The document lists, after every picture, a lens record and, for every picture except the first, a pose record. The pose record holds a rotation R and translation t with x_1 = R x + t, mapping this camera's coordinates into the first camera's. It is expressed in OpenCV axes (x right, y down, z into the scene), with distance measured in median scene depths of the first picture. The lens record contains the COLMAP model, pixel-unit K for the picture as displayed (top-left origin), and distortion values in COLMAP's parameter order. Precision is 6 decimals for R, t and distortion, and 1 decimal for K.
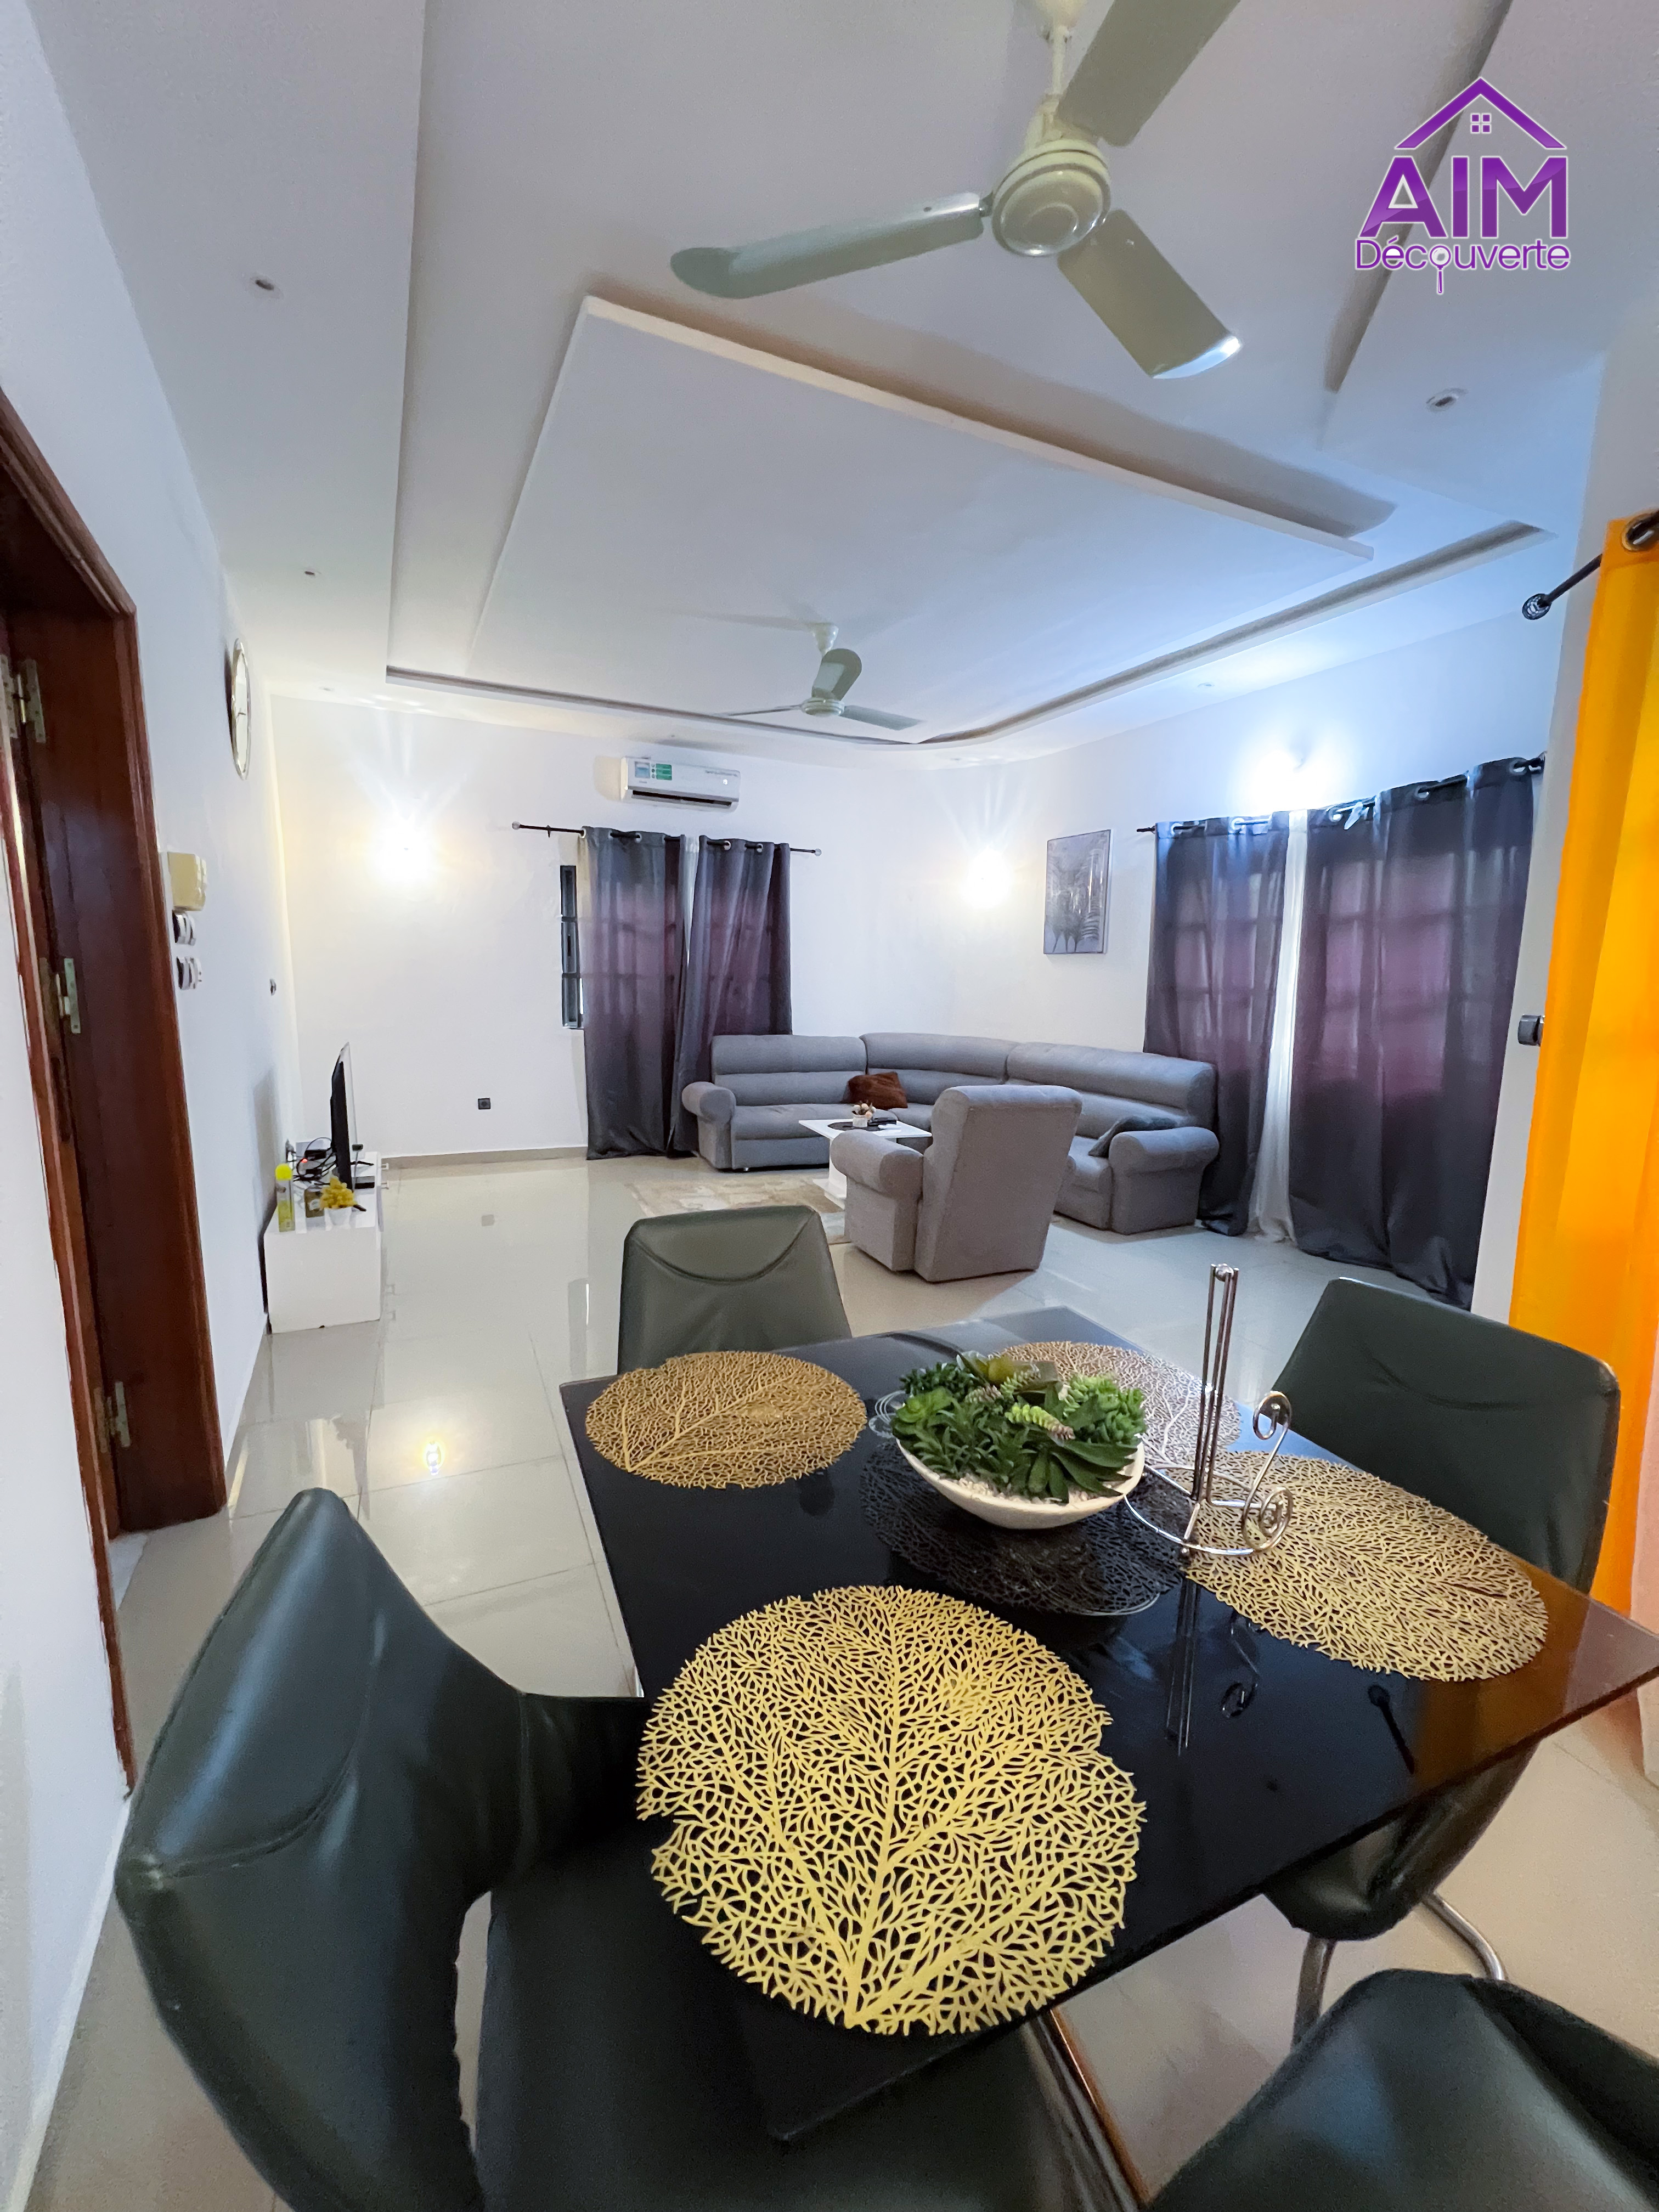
lens RADIAL K [[883.5, 0, 830.7], [0, 883.5, 1110.2], [0, 0, 1]] dist [-0.000728, 0.001015]
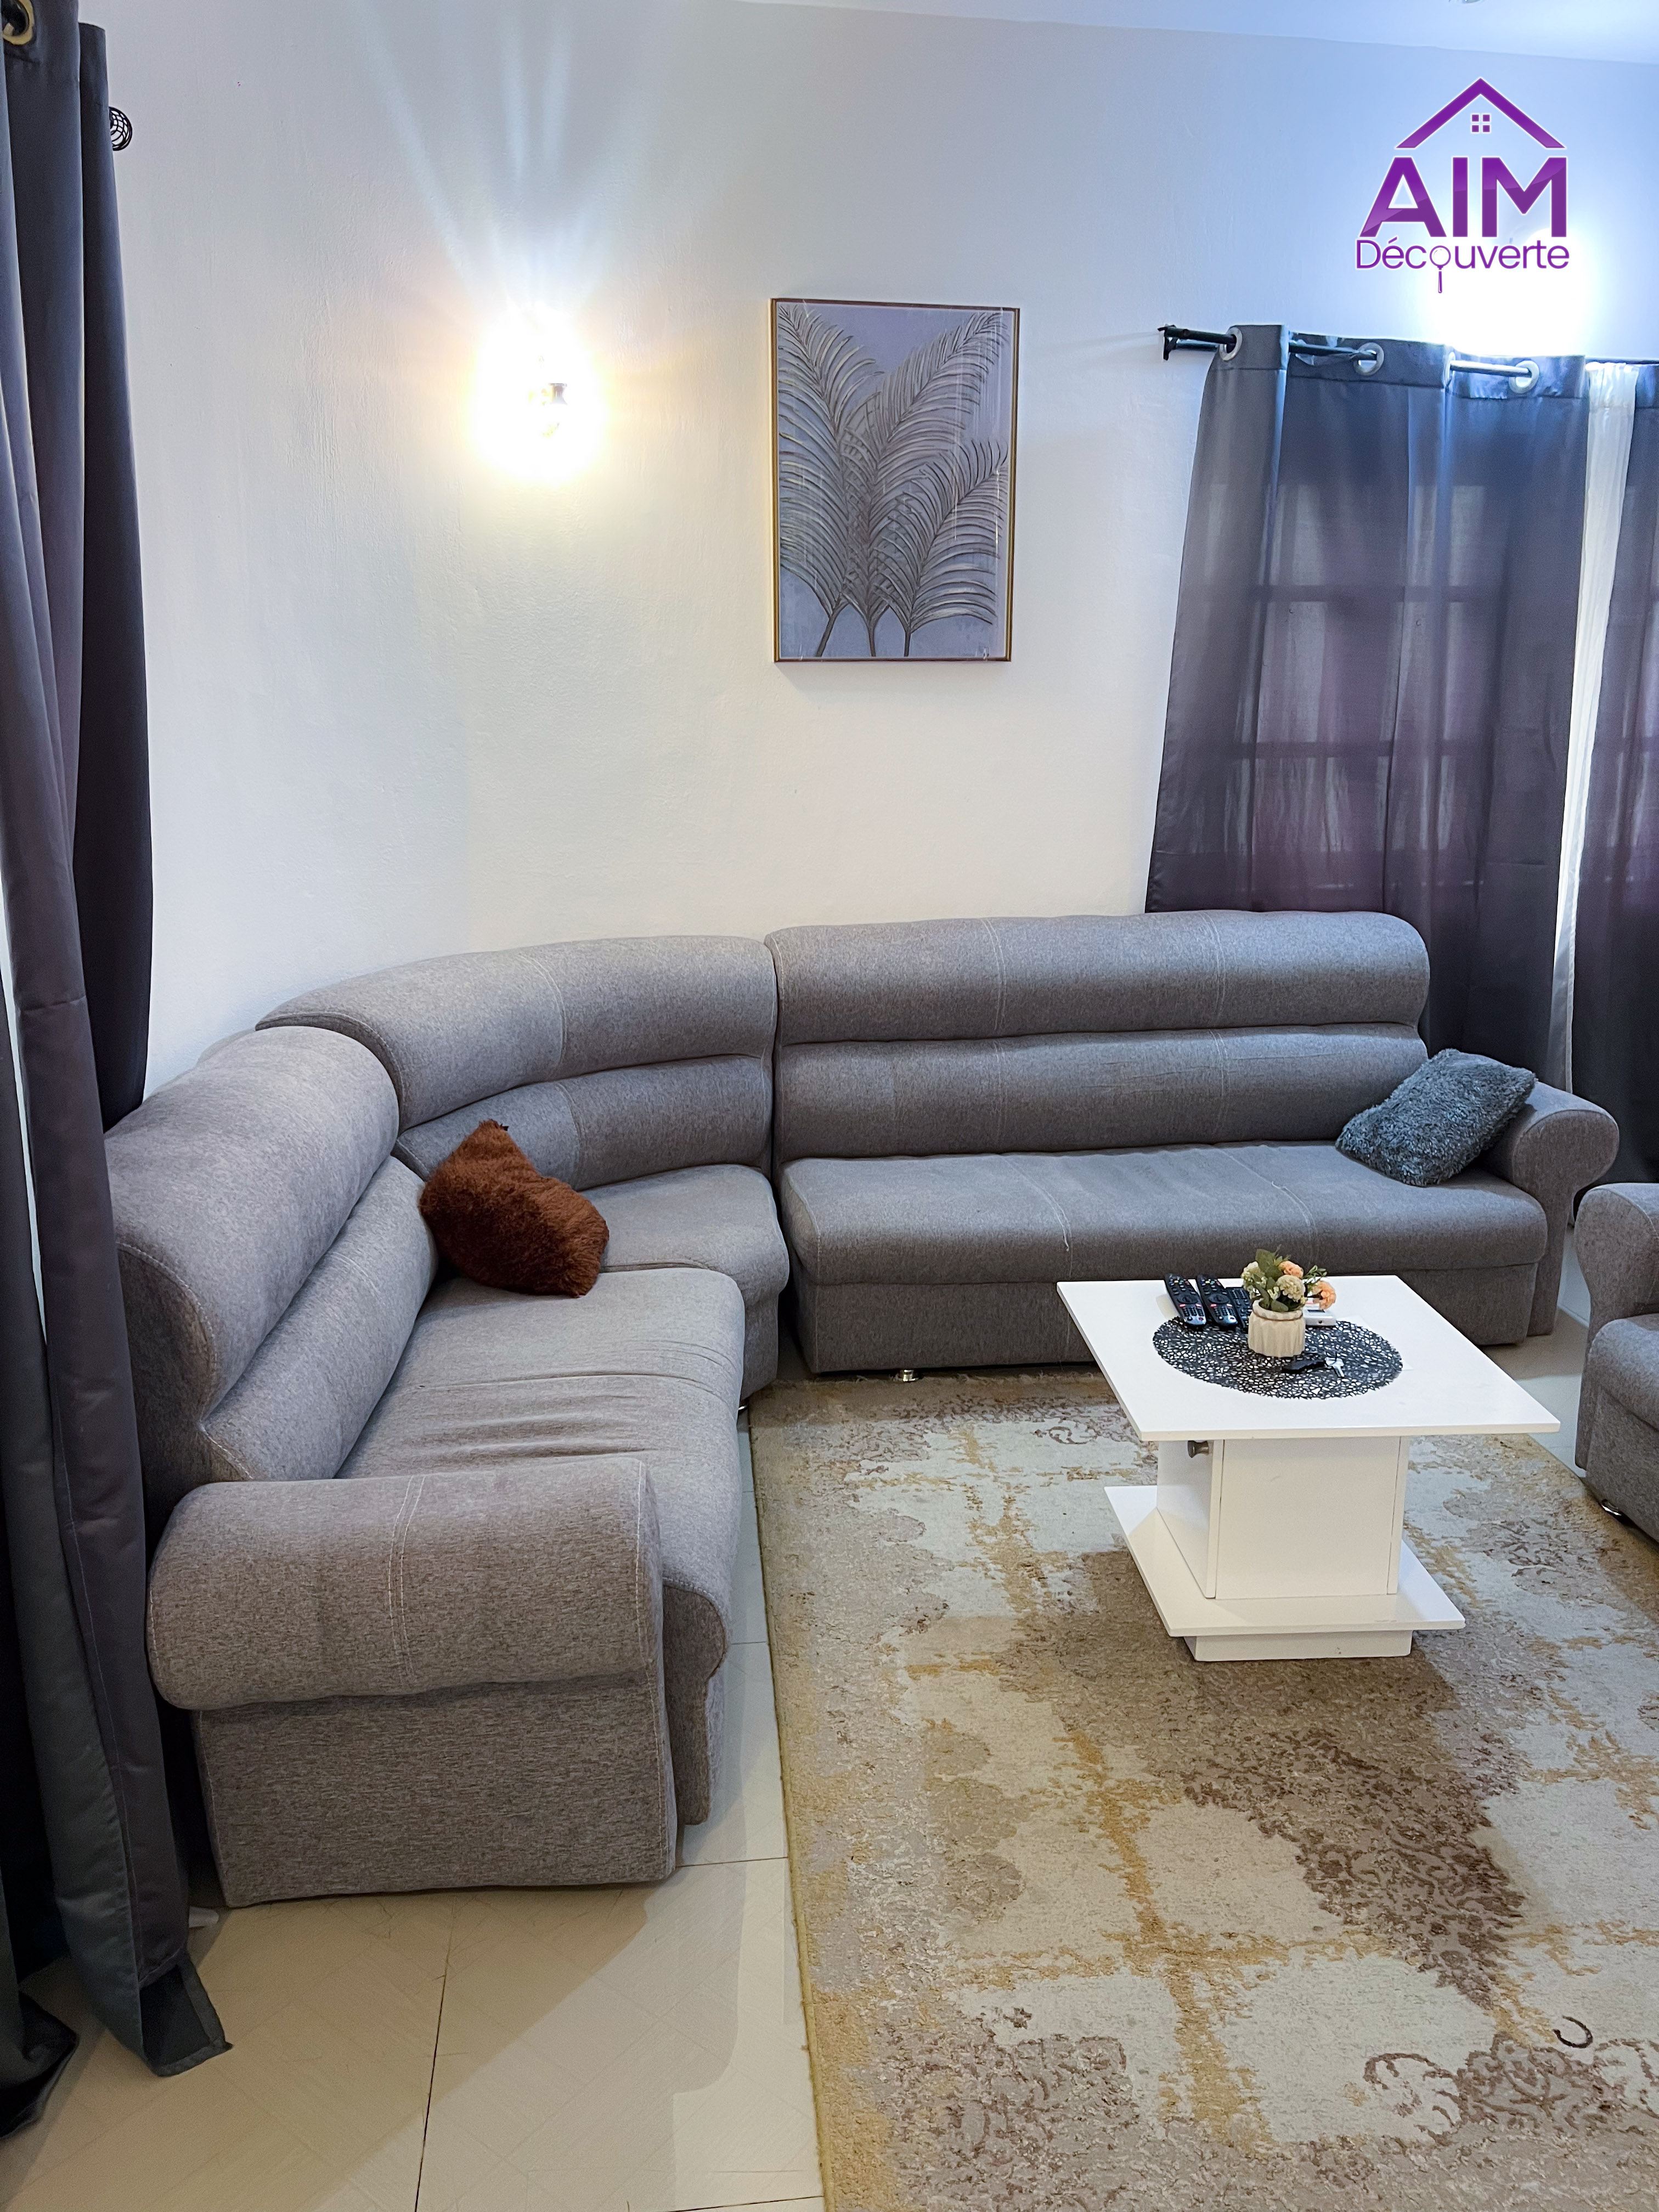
lens RADIAL K [[1662.5, 0, 809.6], [0, 1662.5, 1093.7], [0, 0, 1]] dist [0.051946, -0.050395]
pose [[0.301777, -0.255629, 0.918469, -0.487653], [0.150718, 0.964060, 0.218797, -0.201056], [-0.941390, 0.072402, 0.329459, 1.026616]]
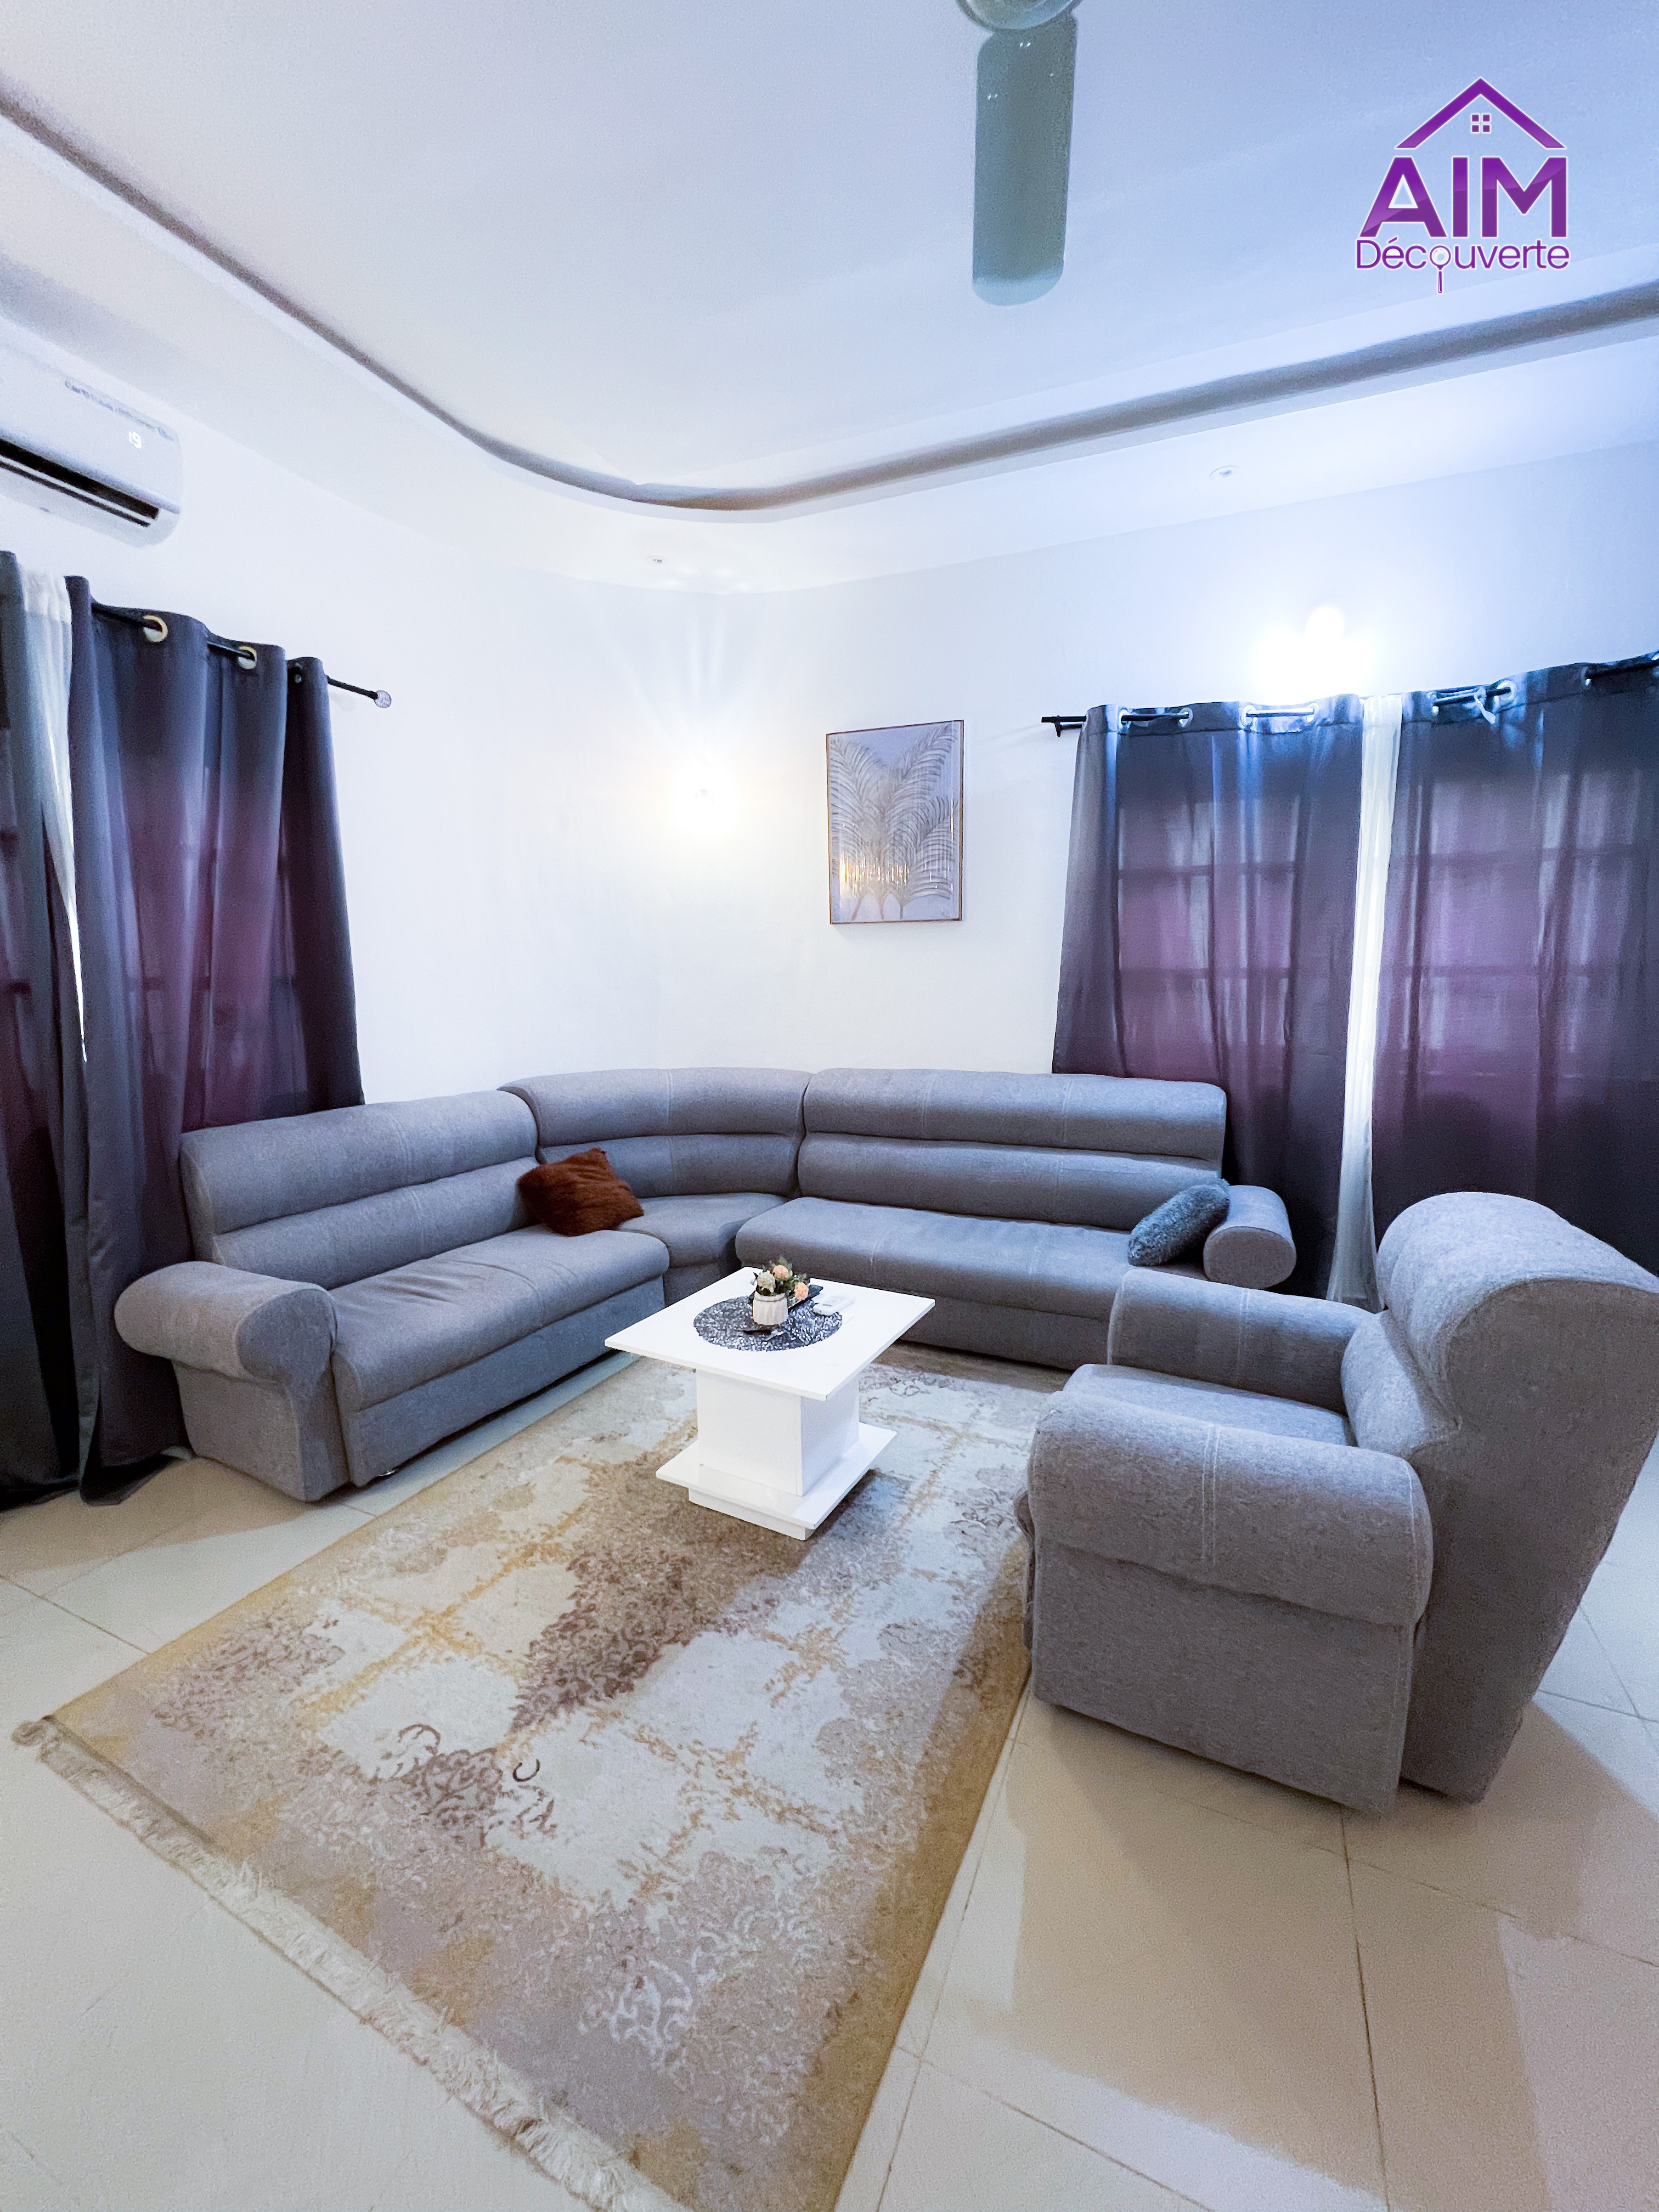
lens RADIAL K [[883.5, 0, 829.3], [0, 883.5, 1108.7], [0, 0, 1]] dist [-0.000728, 0.001015]
pose [[0.754297, -0.129245, 0.643686, -0.219963], [0.123222, 0.990878, 0.054560, -0.108402], [-0.644866, 0.038162, 0.763343, 0.698695]]
